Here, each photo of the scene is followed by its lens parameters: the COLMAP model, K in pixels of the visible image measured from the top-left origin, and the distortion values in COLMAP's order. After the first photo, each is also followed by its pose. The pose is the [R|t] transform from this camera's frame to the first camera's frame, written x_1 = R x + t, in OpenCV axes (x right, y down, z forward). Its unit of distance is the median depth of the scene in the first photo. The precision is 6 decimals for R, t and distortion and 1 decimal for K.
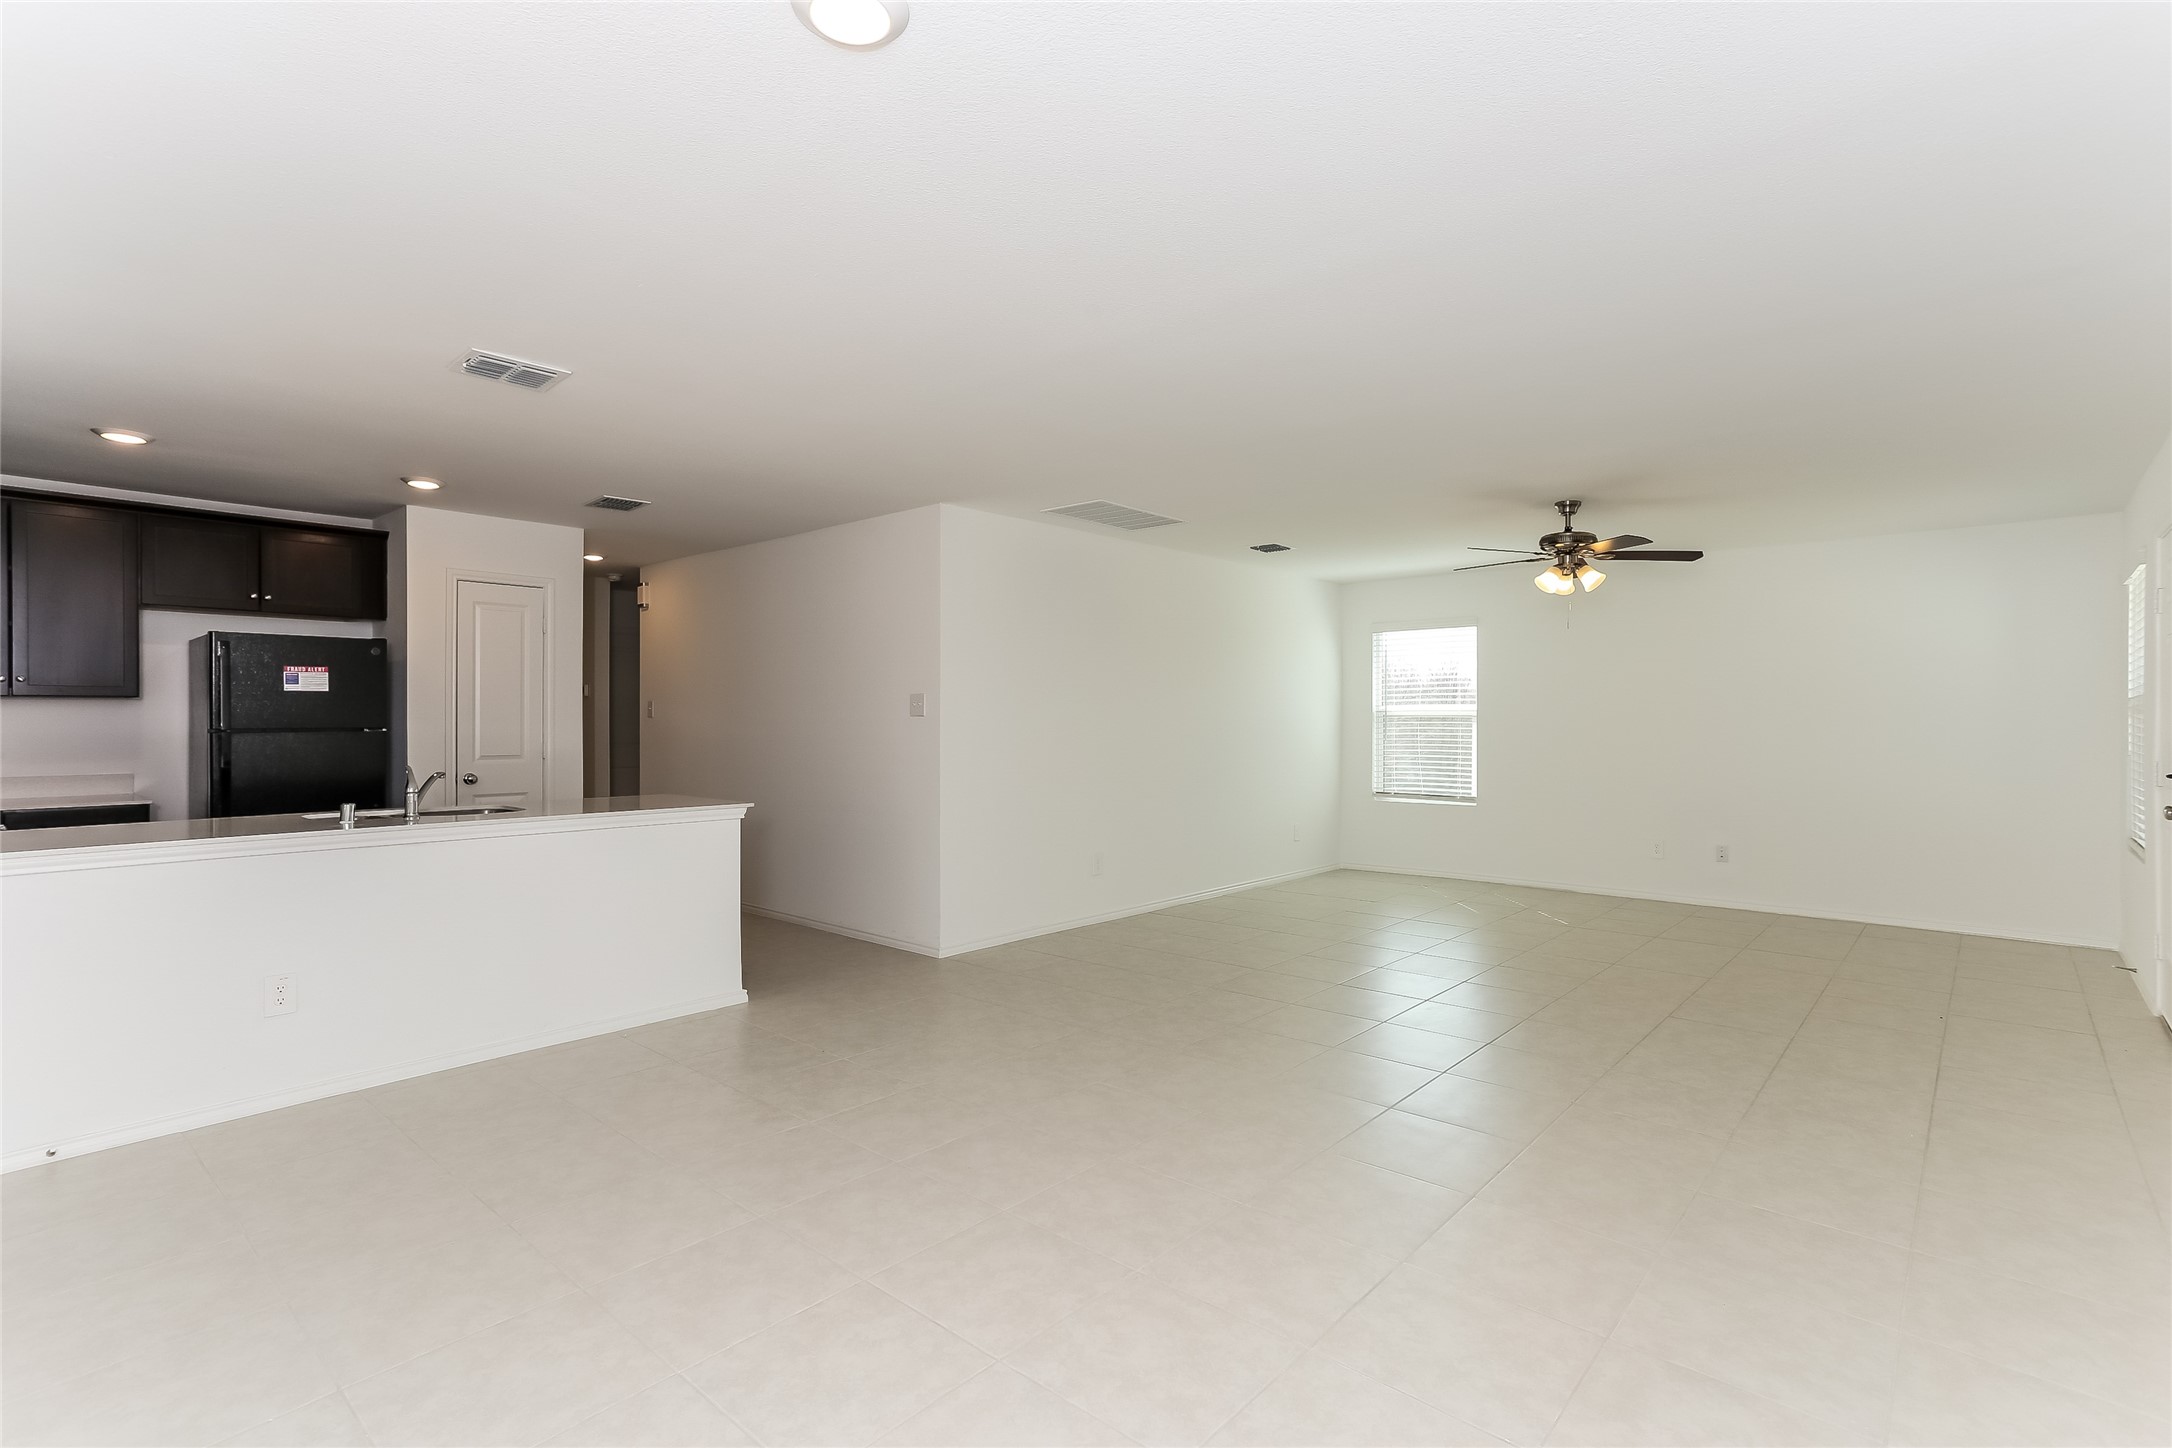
lens RADIAL K [[1044.3, 0, 1083.8], [0, 1044.3, 717.5], [0, 0, 1]] dist [-0.000185, 0.000946]
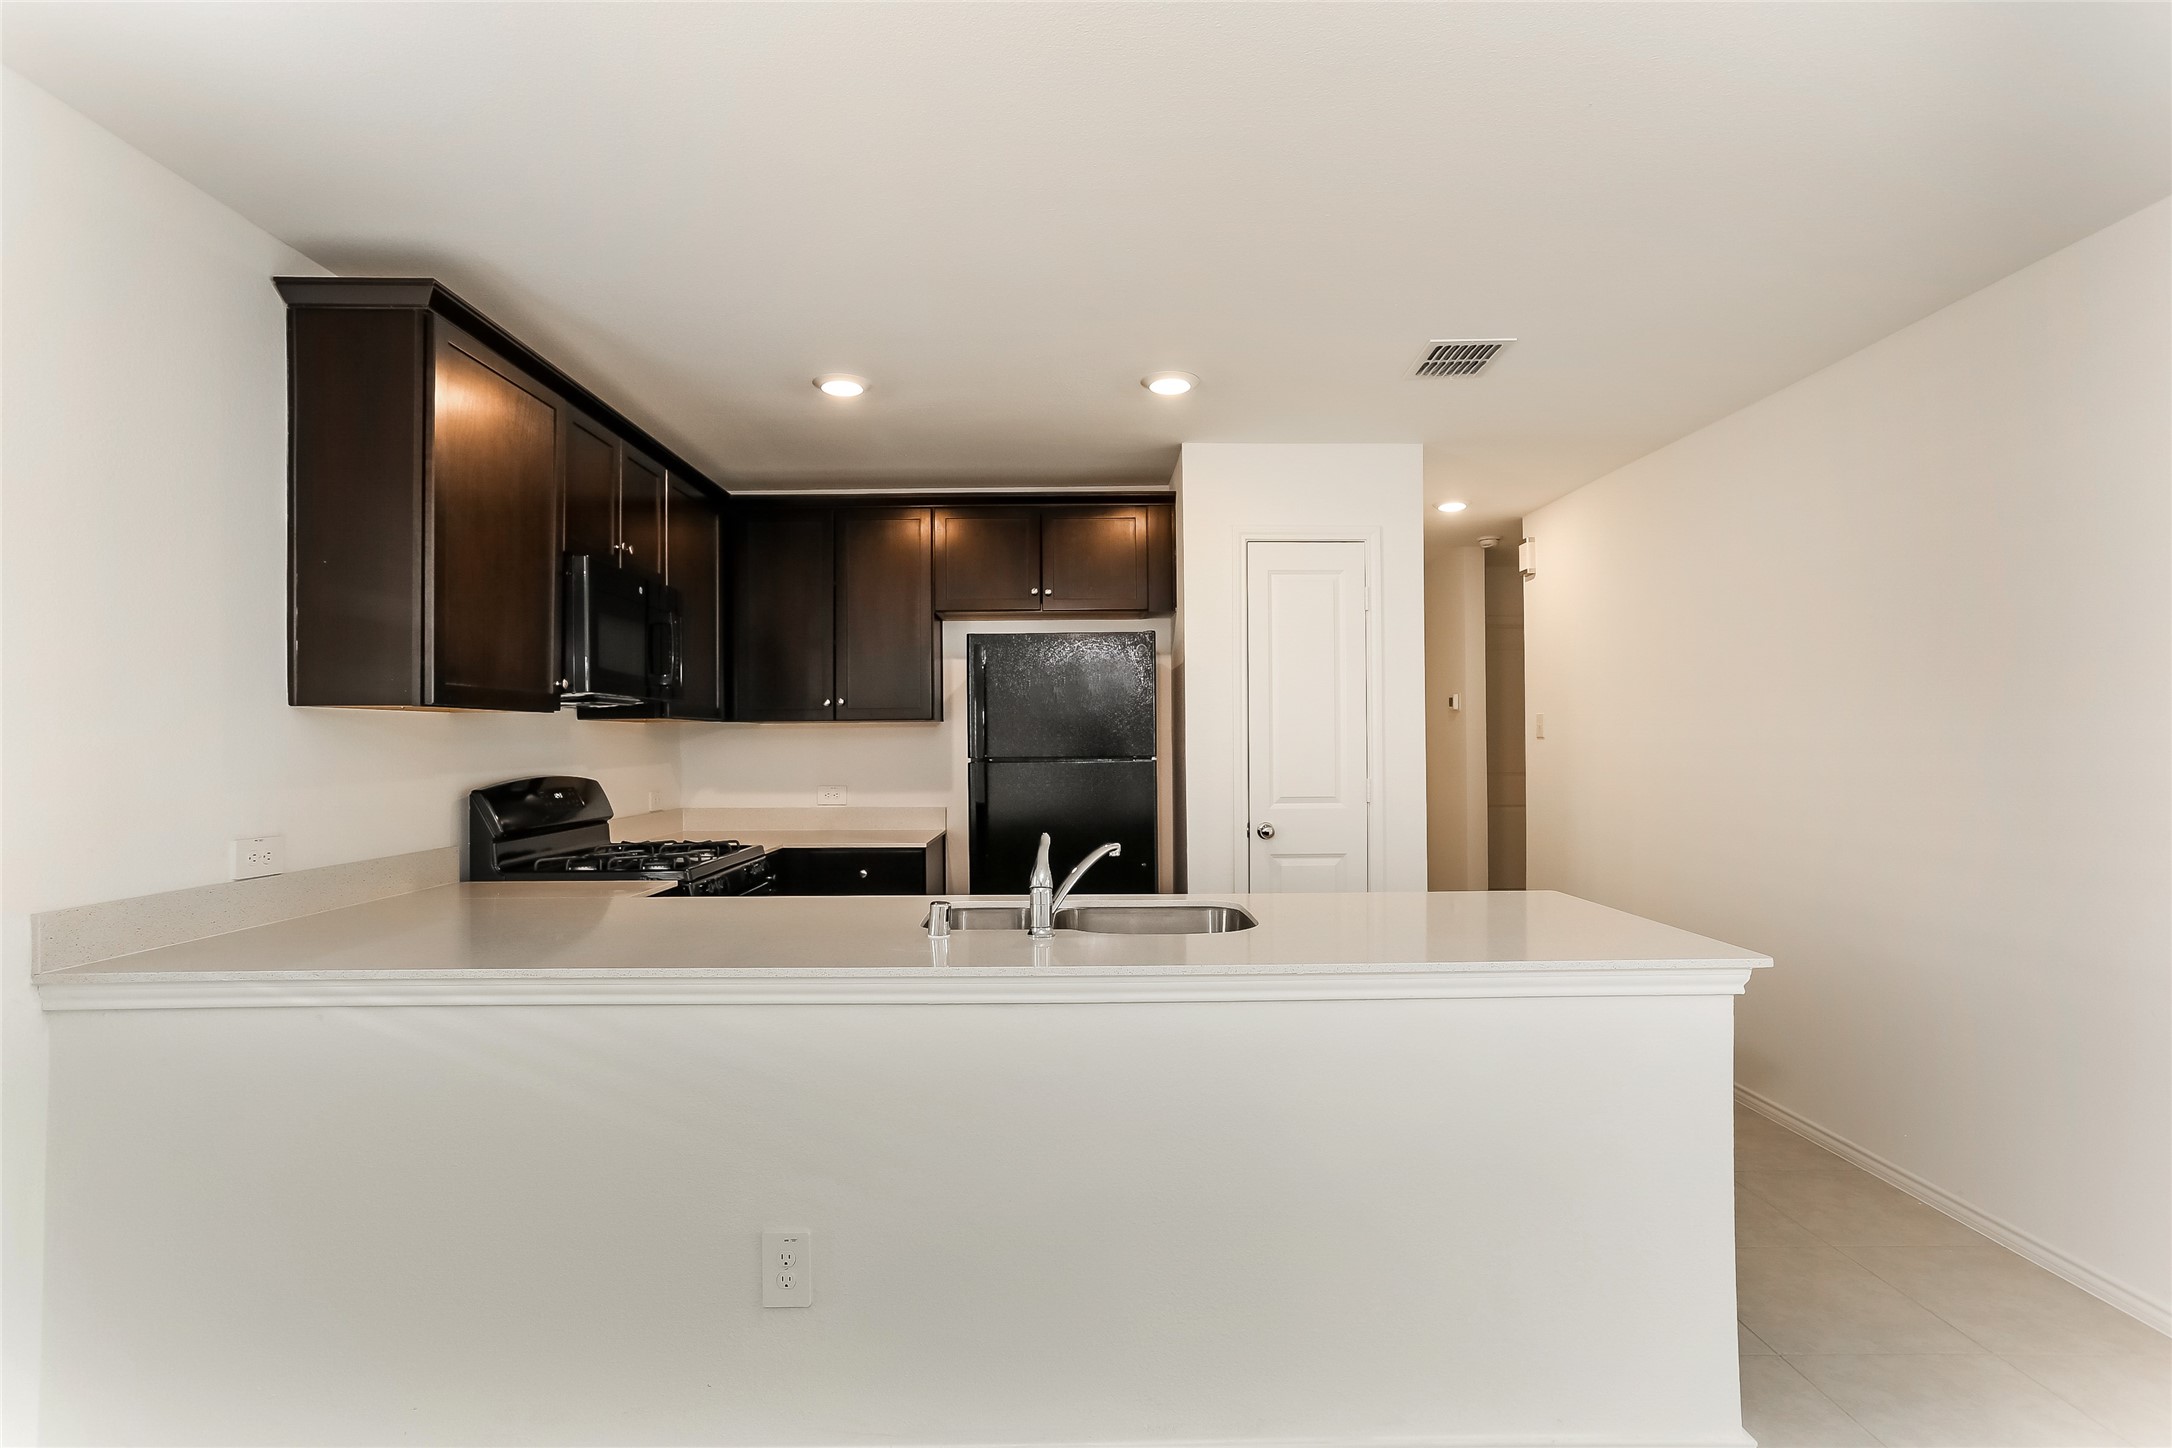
lens RADIAL K [[1044.3, 0, 1079.6], [0, 1044.3, 732.4], [0, 0, 1]] dist [-0.000185, 0.000946]
pose [[0.677241, -0.013857, -0.735631, -0.166236], [0.008513, 0.999903, -0.010998, 0.001164], [0.735712, 0.001186, 0.677293, 0.447973]]
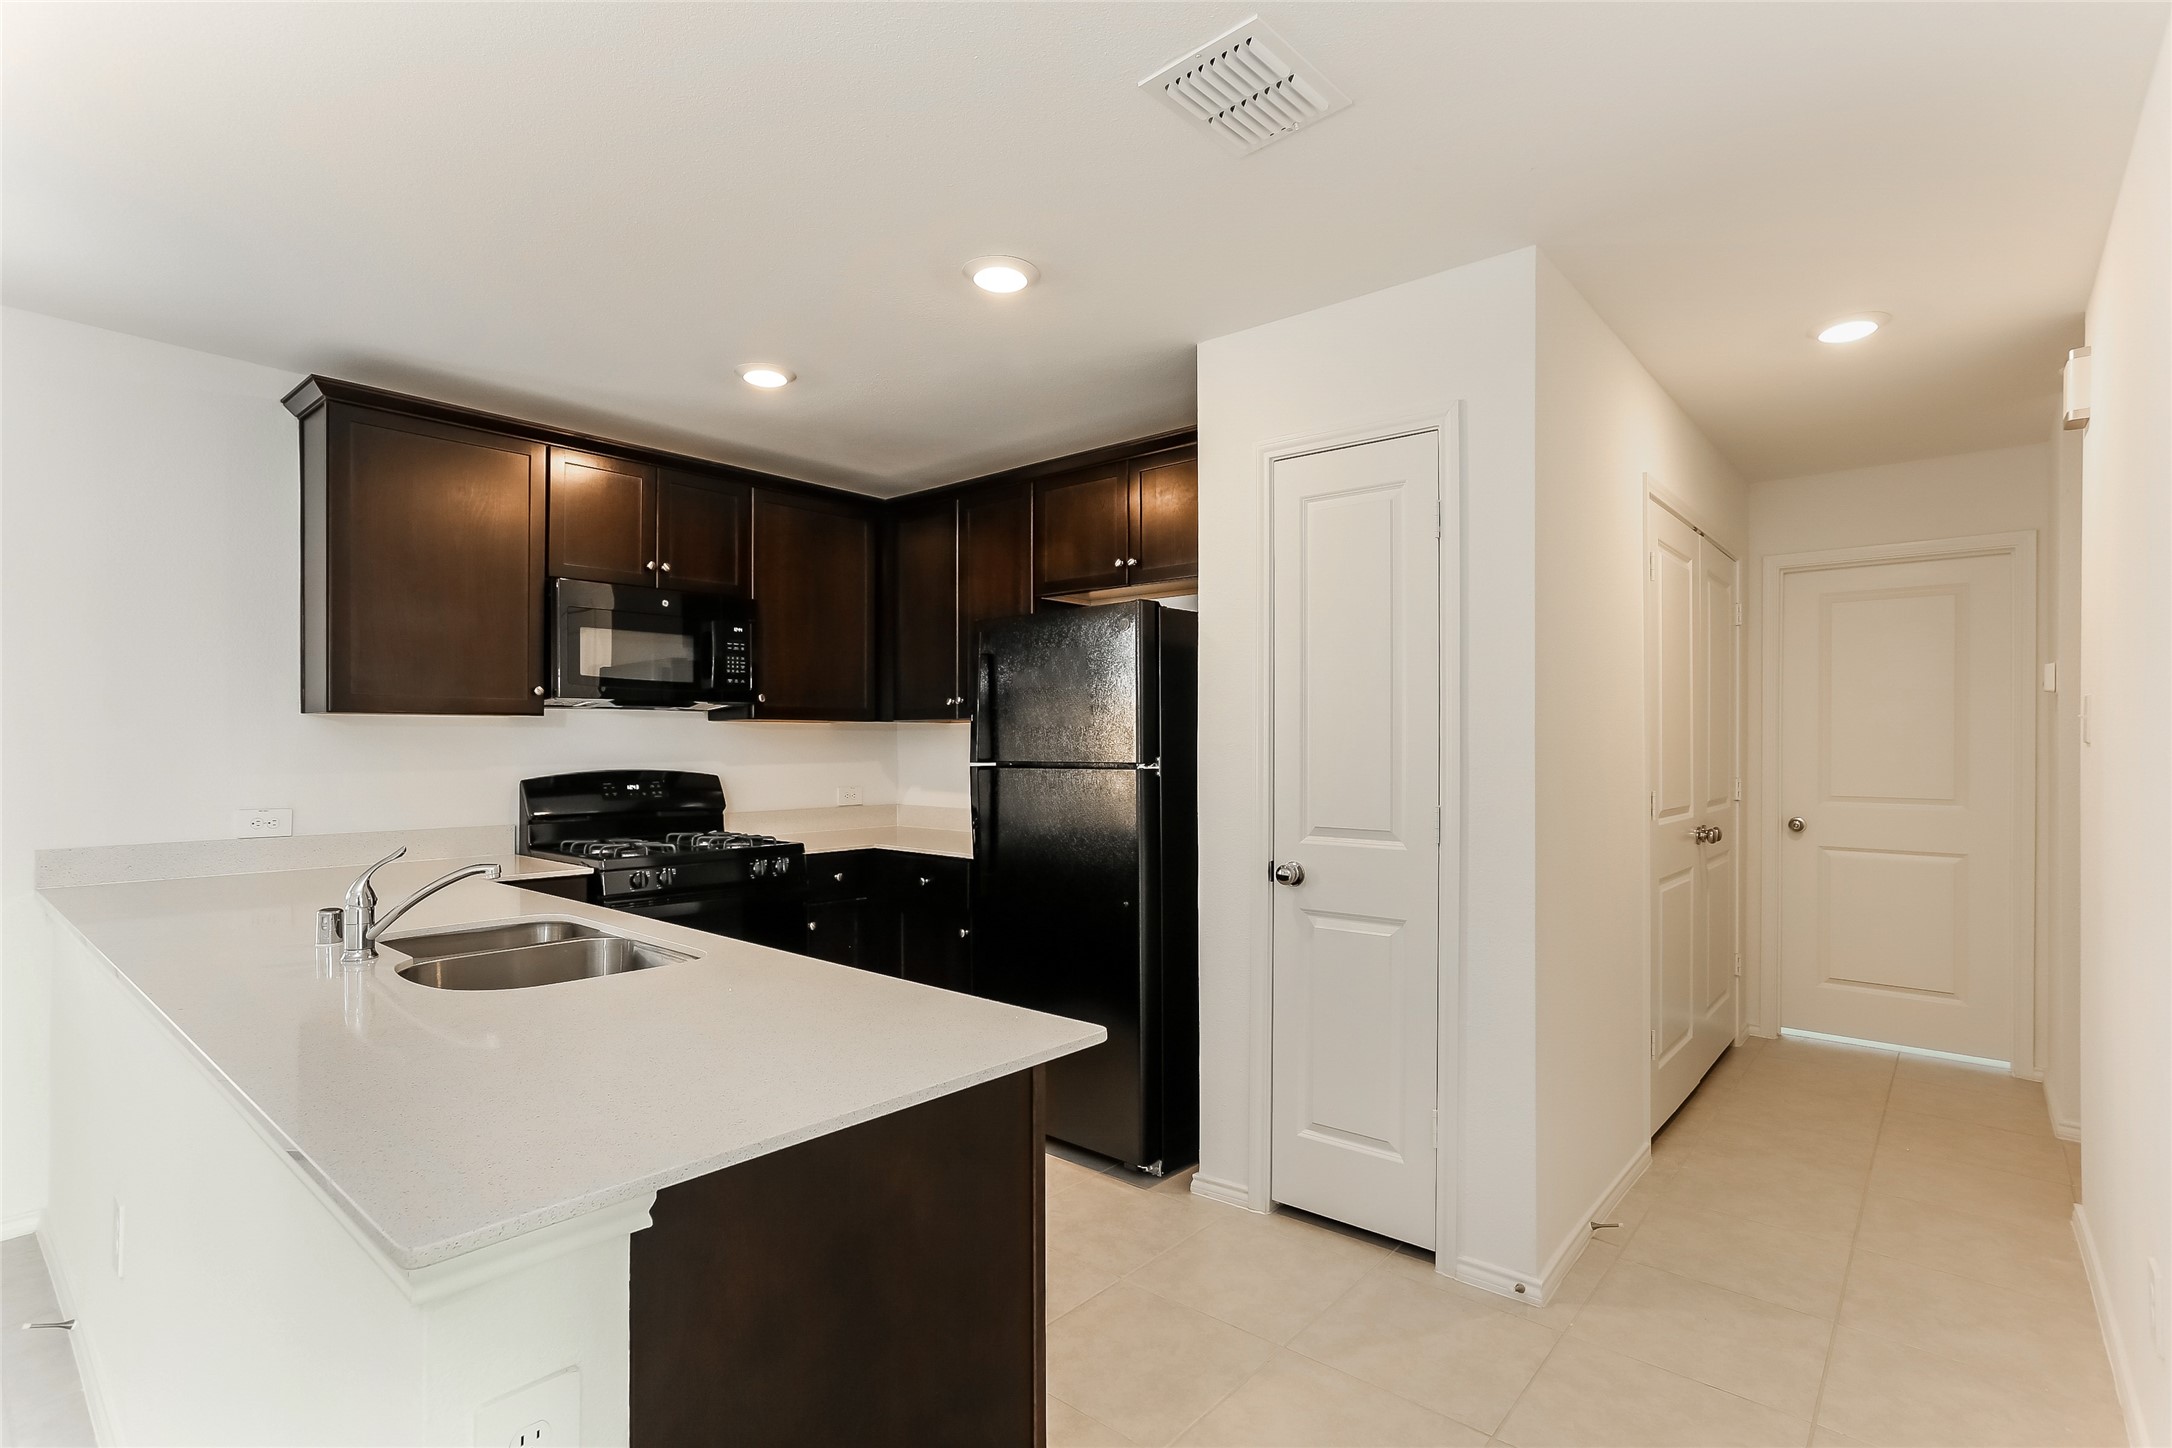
lens RADIAL K [[1044.3, 0, 1082.3], [0, 1044.3, 737.2], [0, 0, 1]] dist [-0.000185, 0.000946]
pose [[0.018518, -0.008967, -0.999788, -0.114361], [-0.000109, 0.999960, -0.008970, 0.001252], [0.999829, 0.000275, 0.018516, 0.901316]]
